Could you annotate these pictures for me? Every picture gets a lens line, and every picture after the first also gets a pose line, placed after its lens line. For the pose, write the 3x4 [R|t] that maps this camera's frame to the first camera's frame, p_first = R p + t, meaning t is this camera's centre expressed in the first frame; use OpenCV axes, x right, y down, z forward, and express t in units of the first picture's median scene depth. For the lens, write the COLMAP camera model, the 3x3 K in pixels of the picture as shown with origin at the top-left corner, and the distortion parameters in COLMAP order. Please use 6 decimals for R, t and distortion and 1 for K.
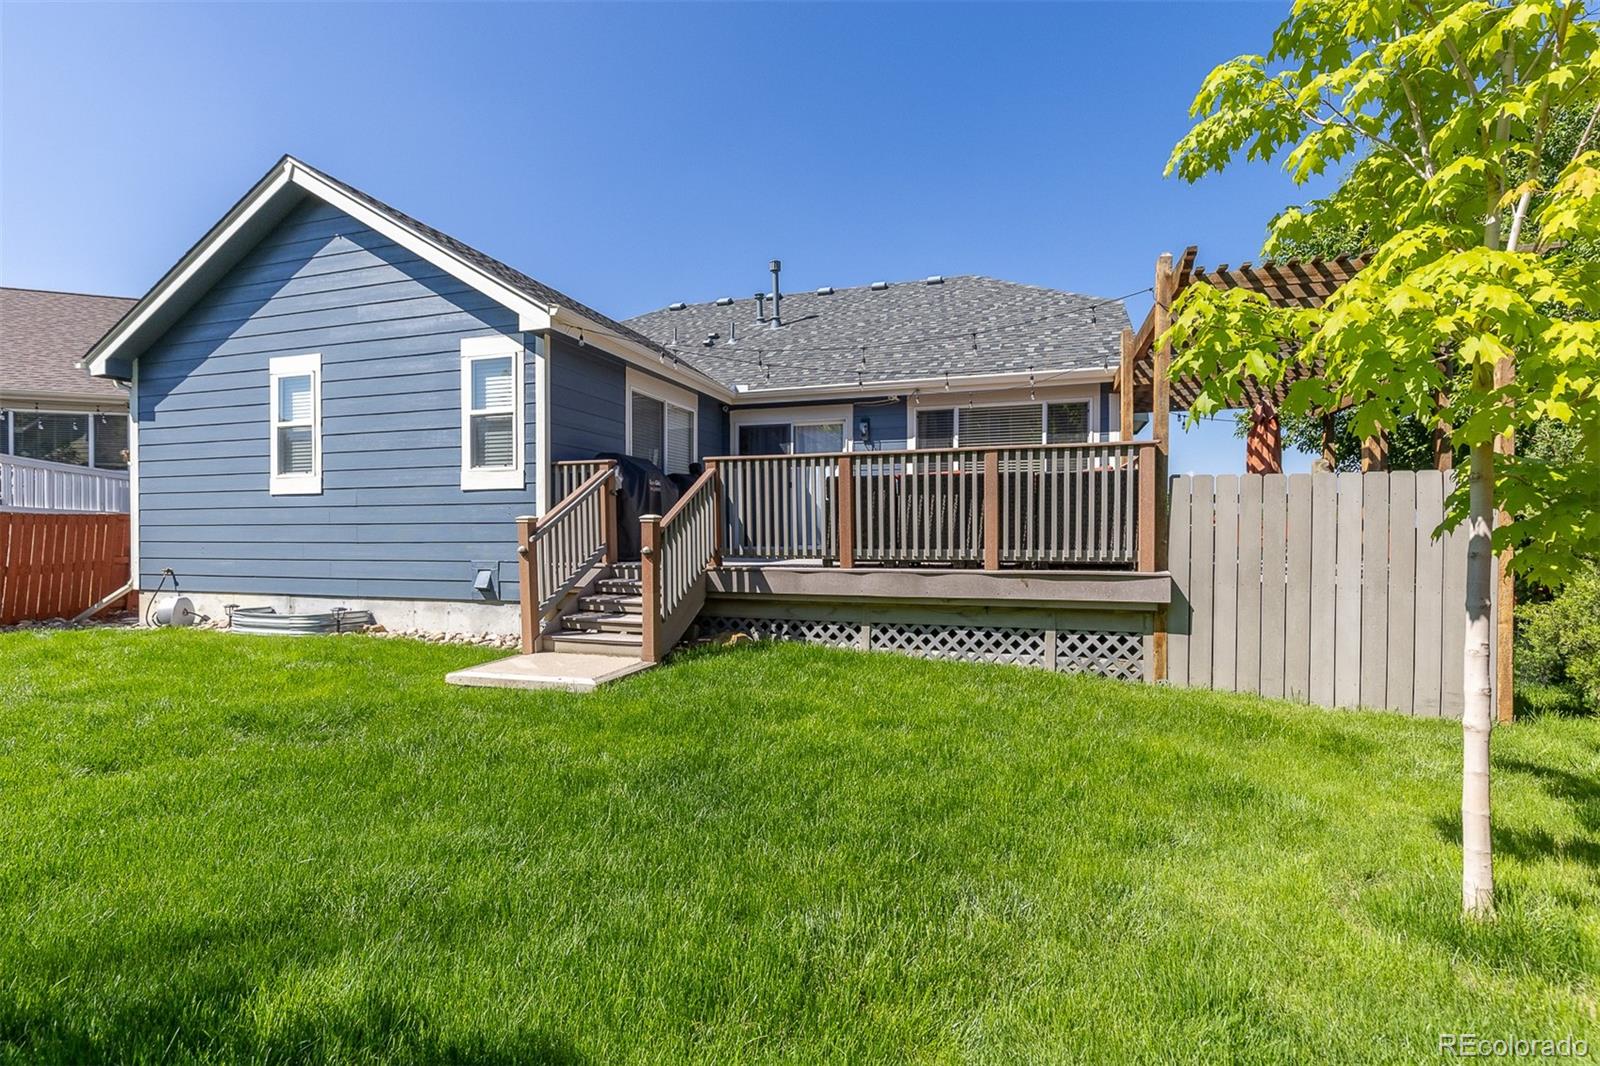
lens RADIAL K [[727.2, 0, 796.7], [0, 727.2, 536.9], [0, 0, 1]] dist [0.017130, -0.002234]
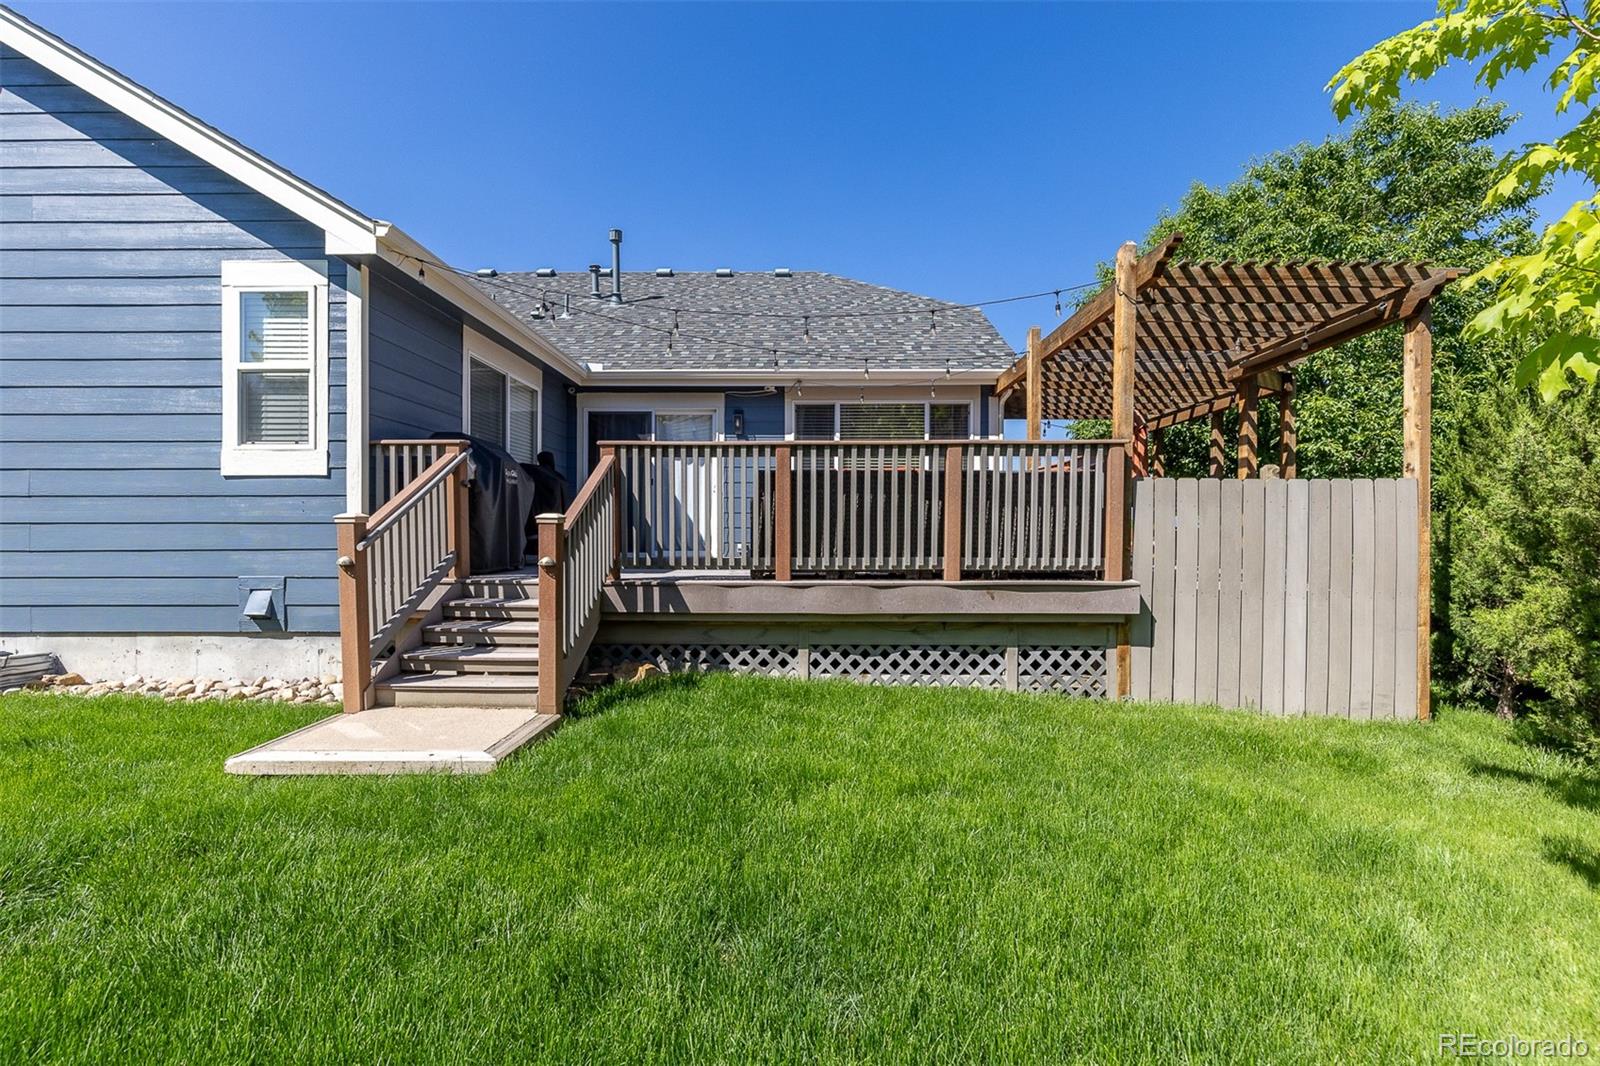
lens RADIAL K [[727.2, 0, 802.9], [0, 727.2, 535.9], [0, 0, 1]] dist [0.017130, -0.002234]
pose [[0.958994, 0.002171, 0.283418, -0.135335], [-0.000994, 0.999990, -0.004297, -0.004148], [-0.283424, 0.003839, 0.958987, 0.181229]]
